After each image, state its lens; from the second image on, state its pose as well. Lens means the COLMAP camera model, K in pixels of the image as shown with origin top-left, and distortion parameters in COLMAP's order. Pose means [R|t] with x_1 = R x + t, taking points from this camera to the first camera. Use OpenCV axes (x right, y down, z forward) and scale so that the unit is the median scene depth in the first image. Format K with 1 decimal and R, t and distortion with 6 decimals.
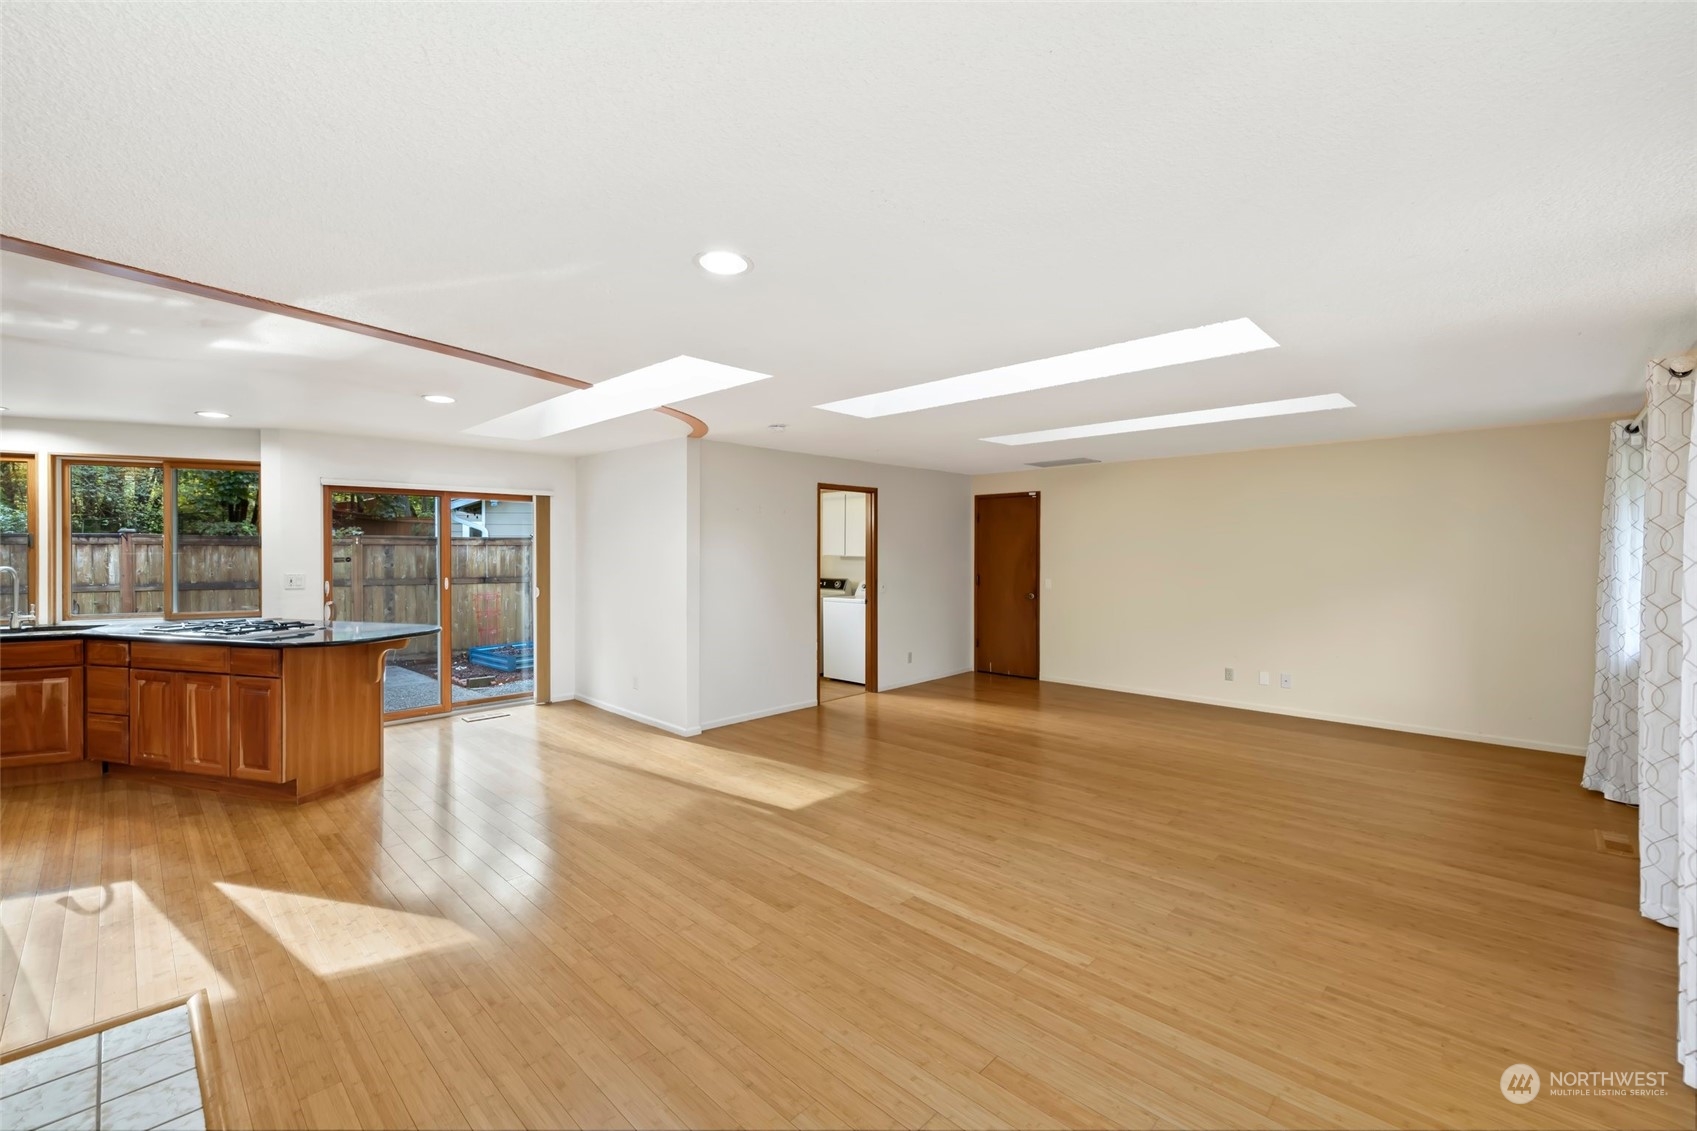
lens RADIAL K [[717.1, 0, 835.8], [0, 717.1, 546.9], [0, 0, 1]] dist [-0.001683, 0.000006]
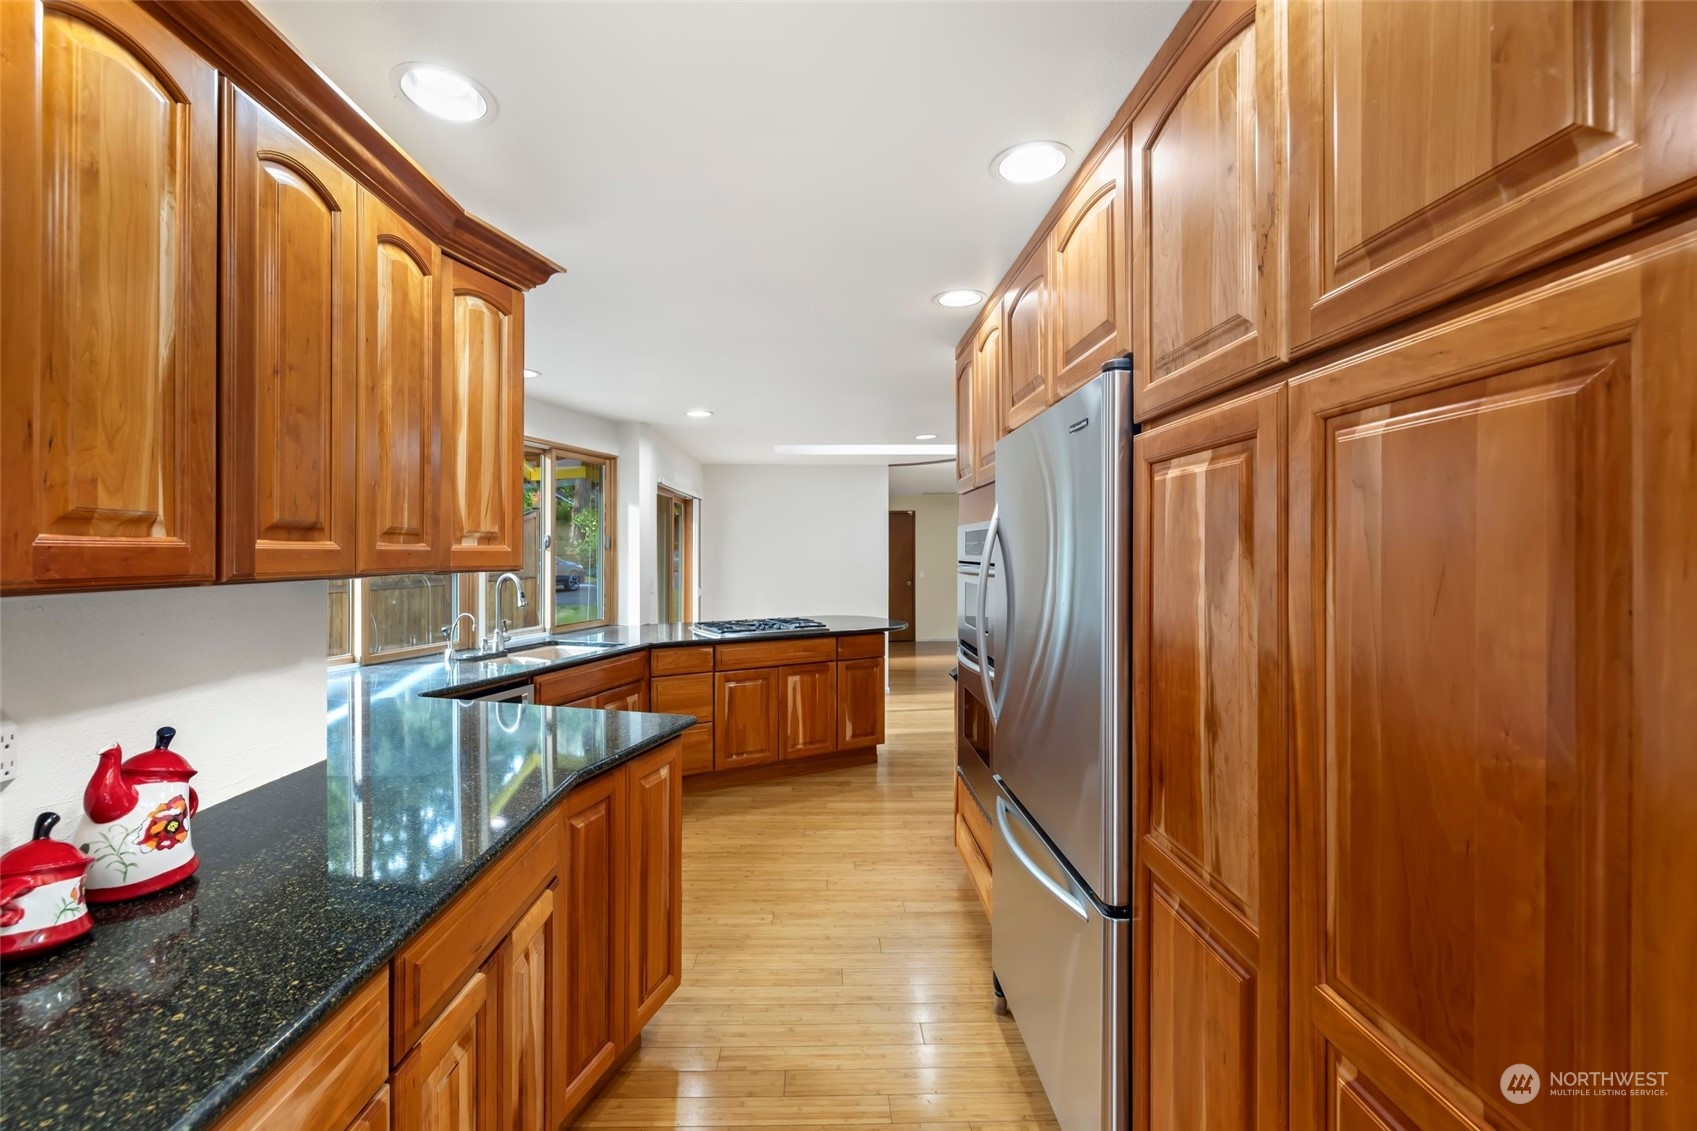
lens RADIAL K [[717.1, 0, 835.8], [0, 717.1, 546.9], [0, 0, 1]] dist [-0.001683, 0.000006]
pose [[0.694416, 0.002555, 0.719570, -0.850659], [0.000165, 0.999993, -0.003709, 0.001211], [-0.719574, 0.002694, 0.694410, 0.108350]]
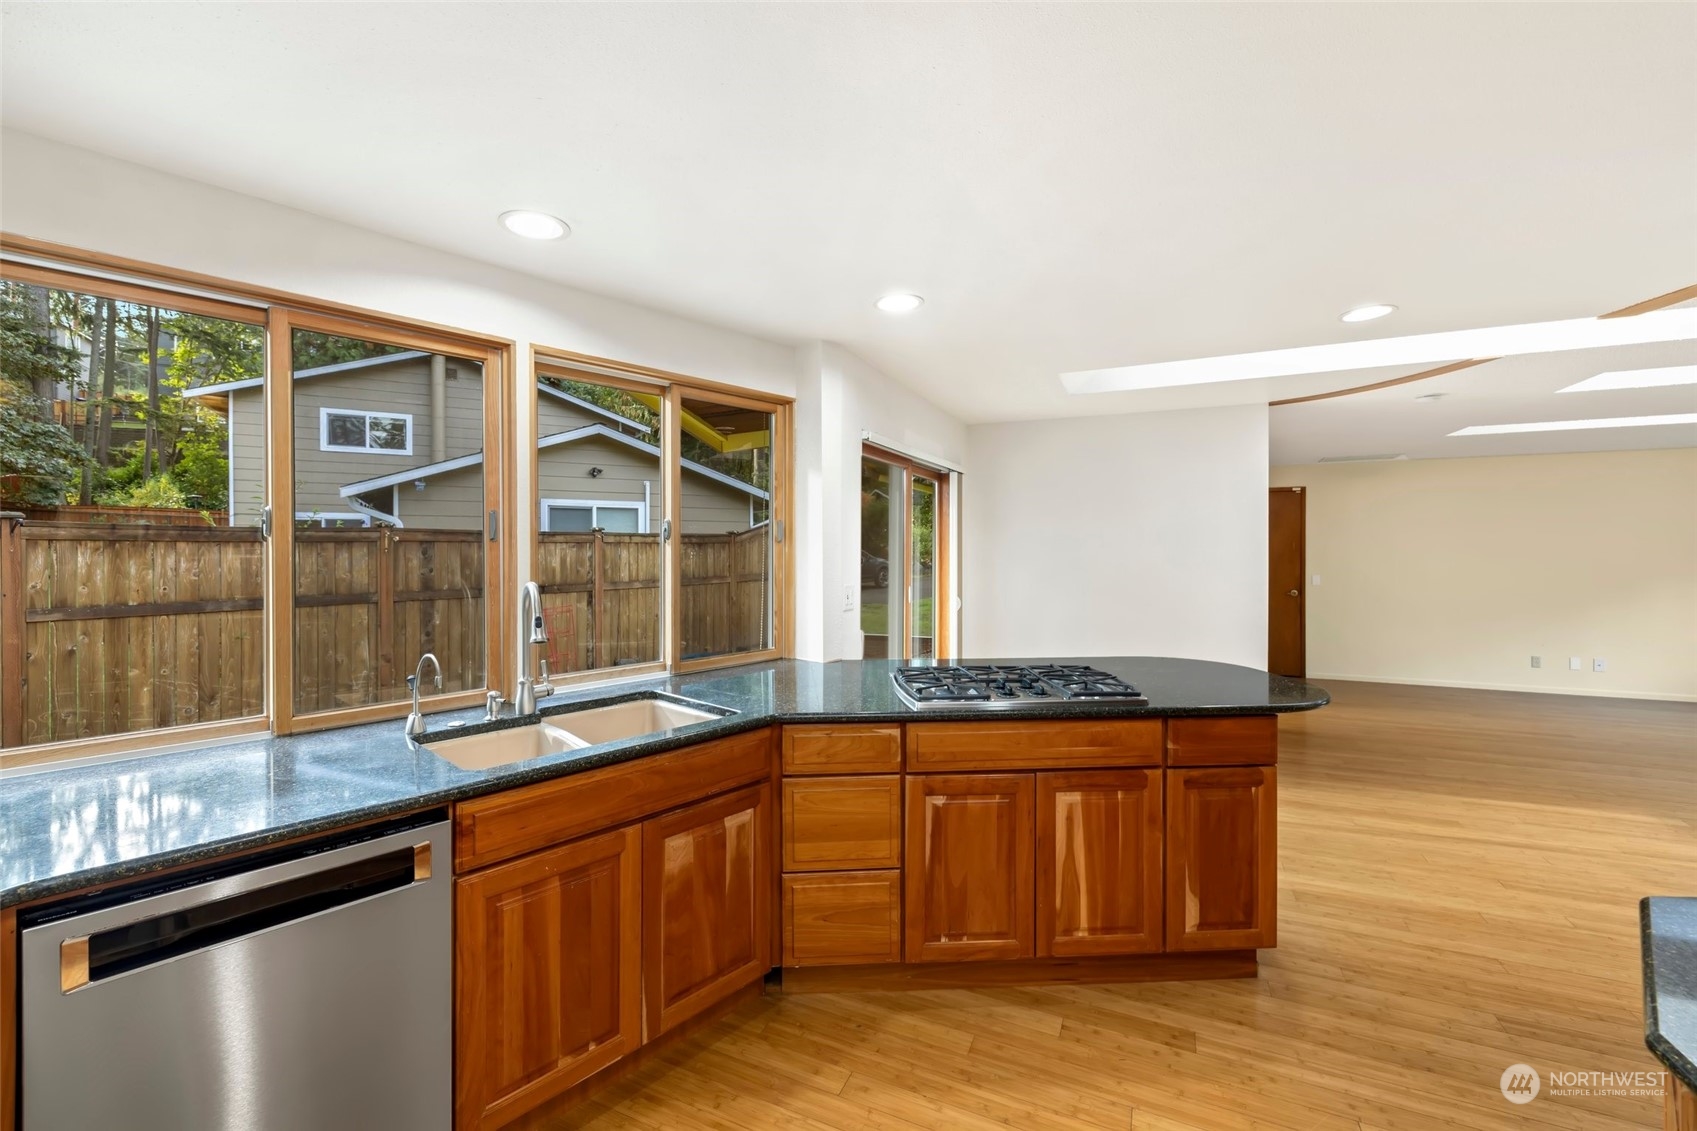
lens RADIAL K [[717.1, 0, 835.8], [0, 717.1, 546.9], [0, 0, 1]] dist [-0.001683, 0.000006]
pose [[0.940778, -0.001912, 0.339017, -0.650998], [0.001606, 0.999998, 0.001184, 0.002931], [-0.339019, -0.000569, 0.940779, 0.287792]]
